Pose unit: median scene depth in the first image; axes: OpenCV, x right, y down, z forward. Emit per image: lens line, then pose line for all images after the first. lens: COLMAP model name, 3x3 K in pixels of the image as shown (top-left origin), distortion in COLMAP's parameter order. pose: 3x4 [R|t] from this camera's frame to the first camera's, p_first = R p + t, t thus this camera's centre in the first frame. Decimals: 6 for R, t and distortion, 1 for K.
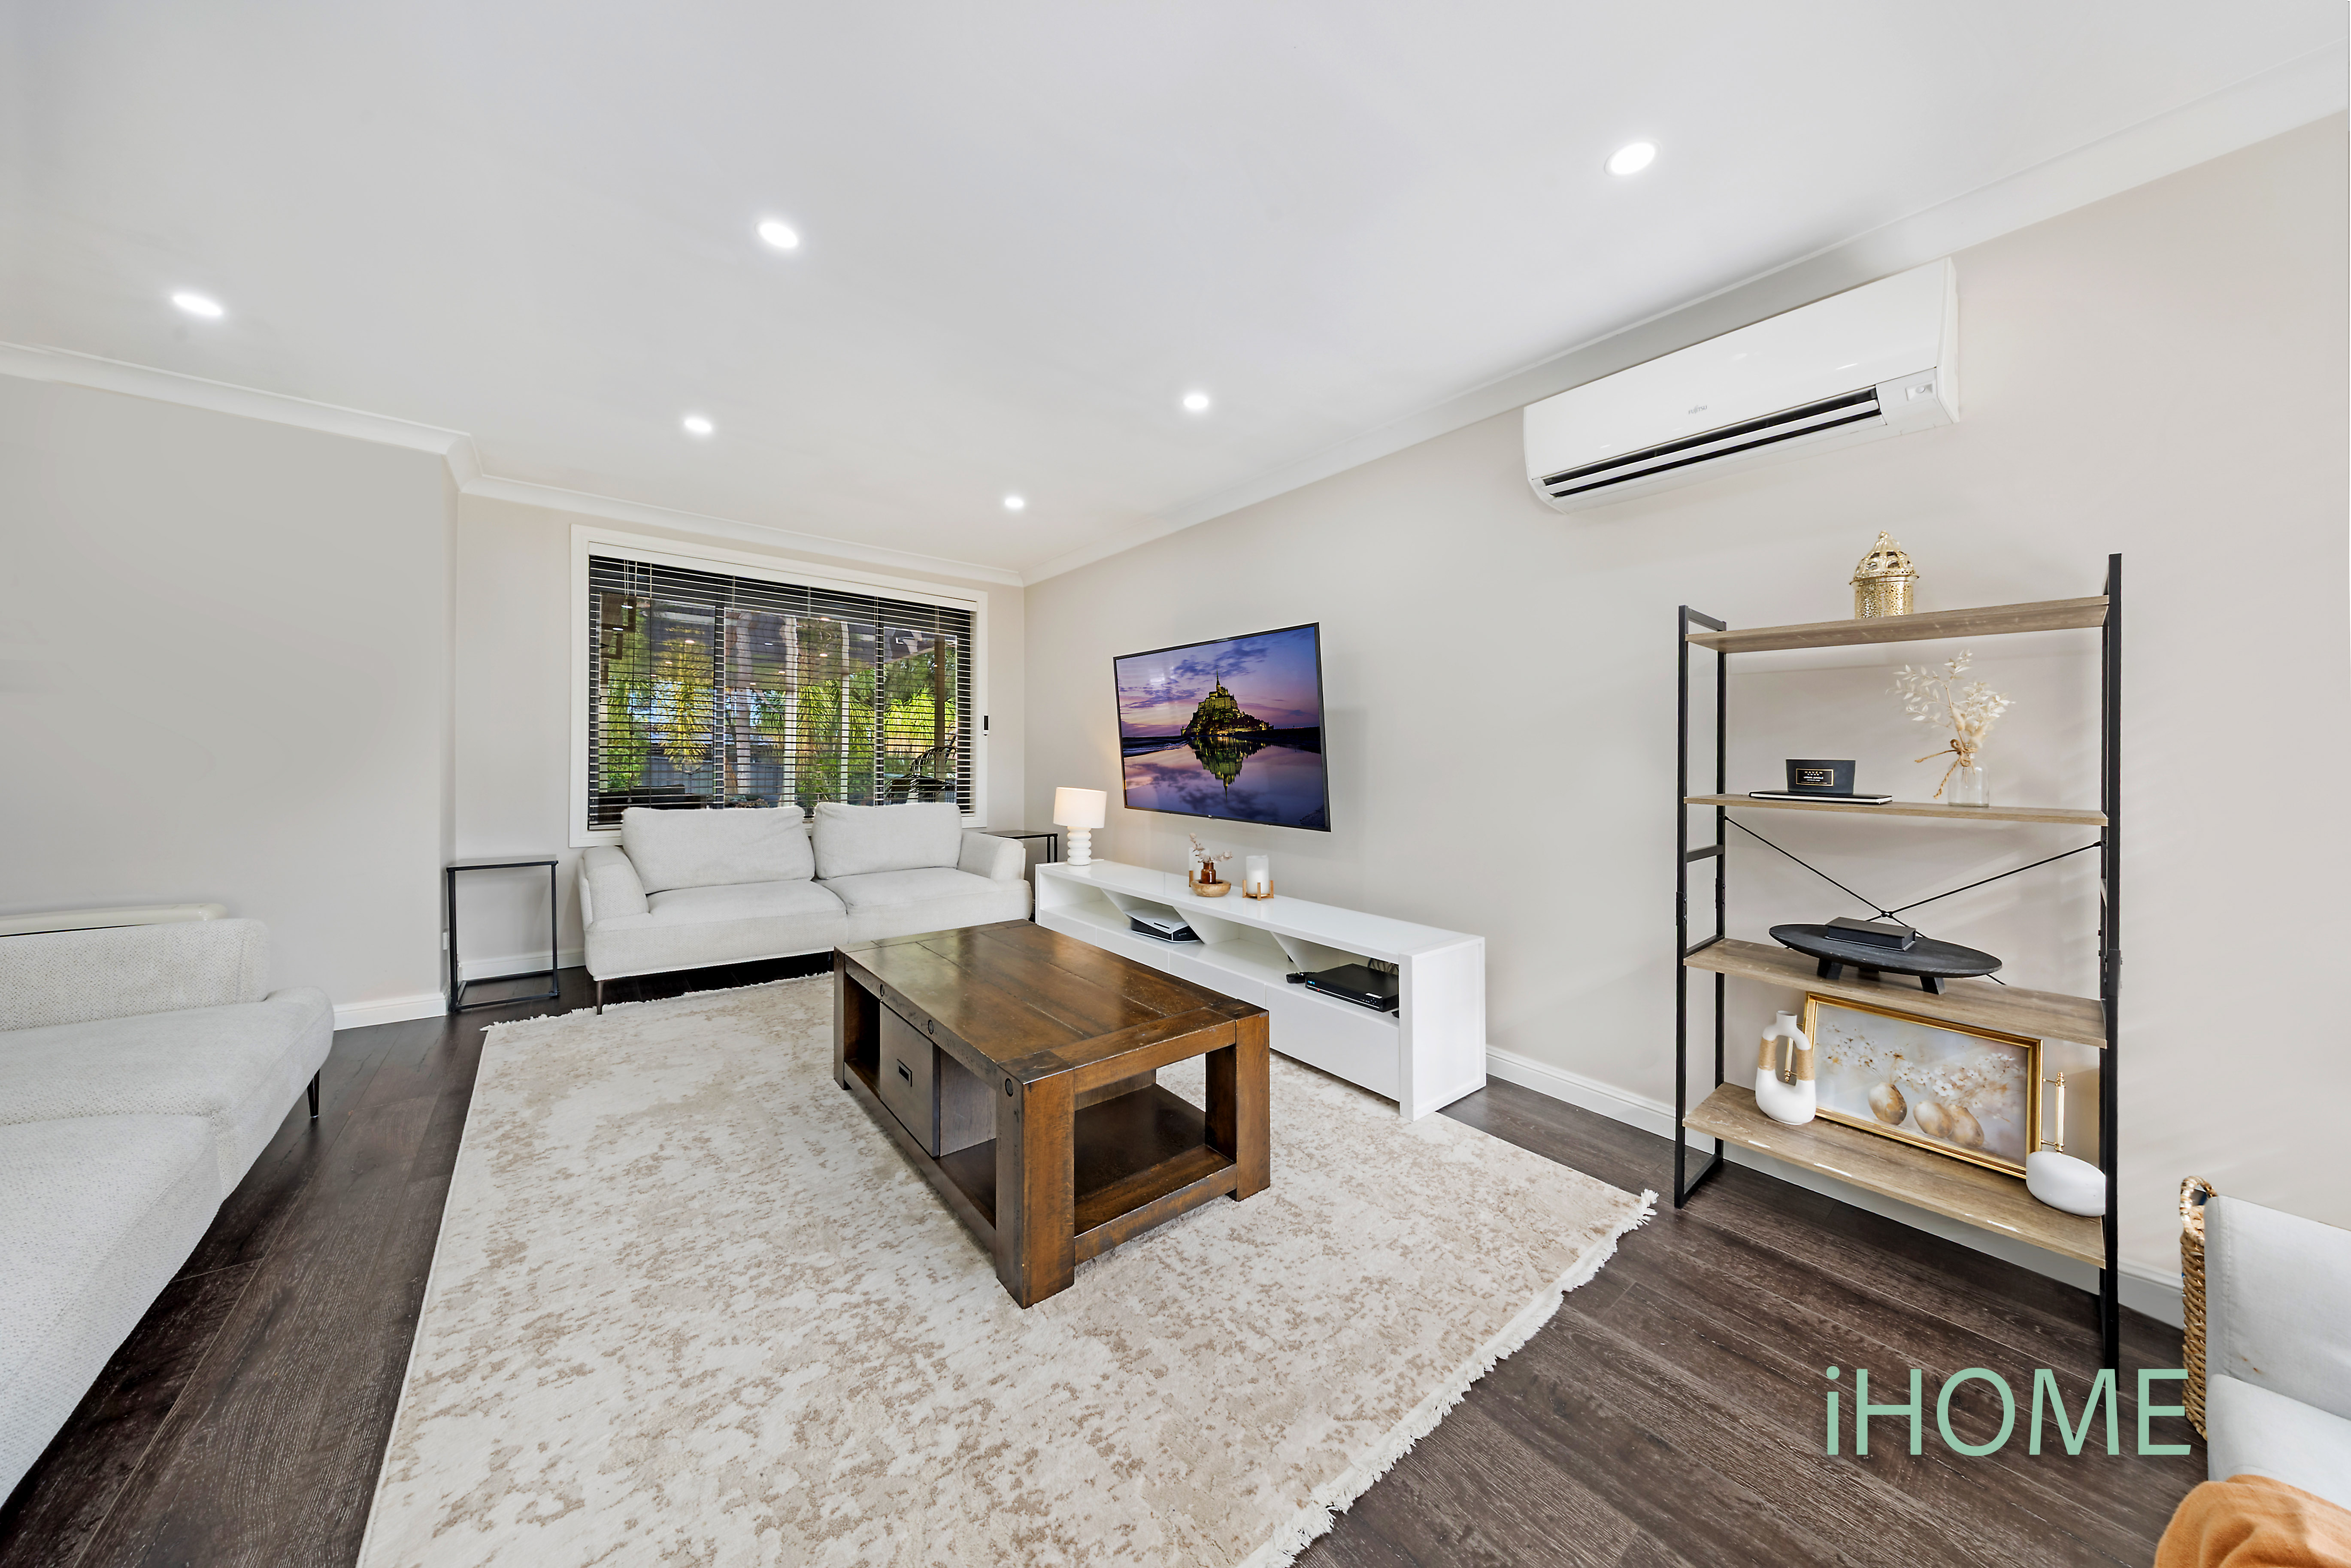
lens RADIAL K [[742.5, 0, 1168.2], [0, 742.5, 763.8], [0, 0, 1]] dist [0.000405, -0.000007]
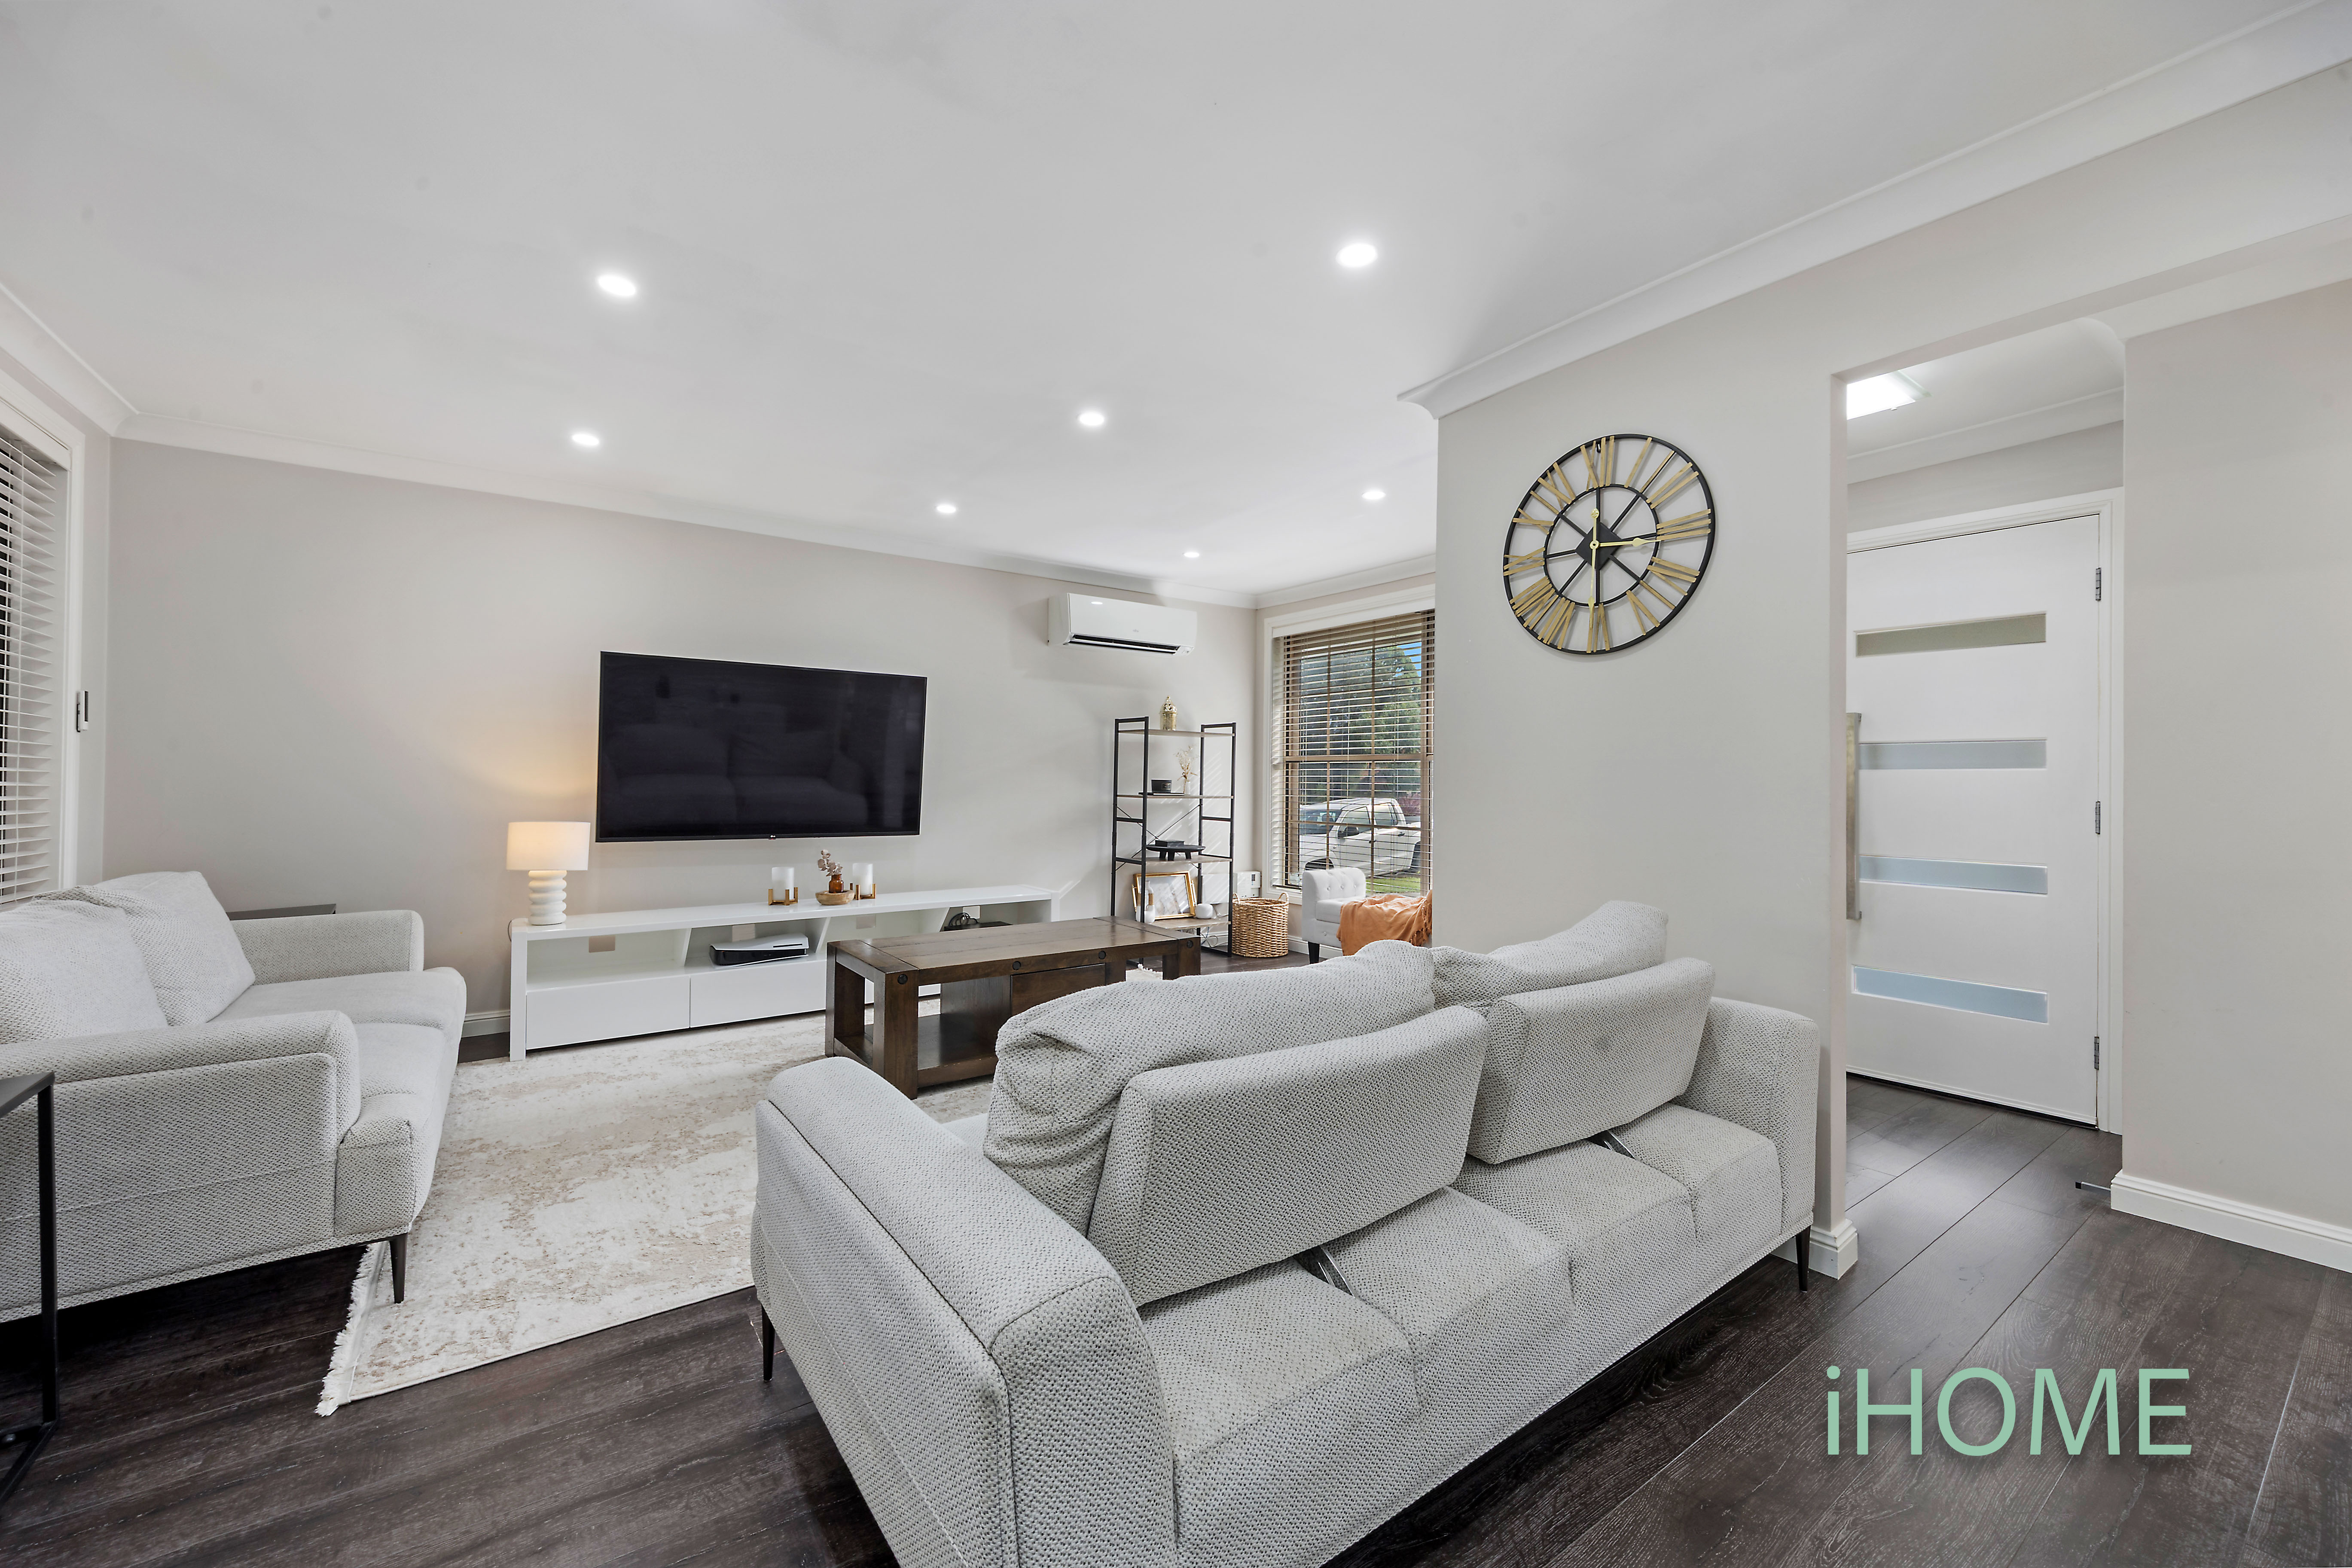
lens RADIAL K [[923.1, 0, 1169.8], [0, 923.1, 777.8], [0, 0, 1]] dist [0.000147, 0.000011]
pose [[0.049814, -0.004241, 0.998750, -1.372379], [0.004176, 0.999983, 0.004037, -0.015900], [-0.998750, 0.003970, 0.049831, 0.454075]]
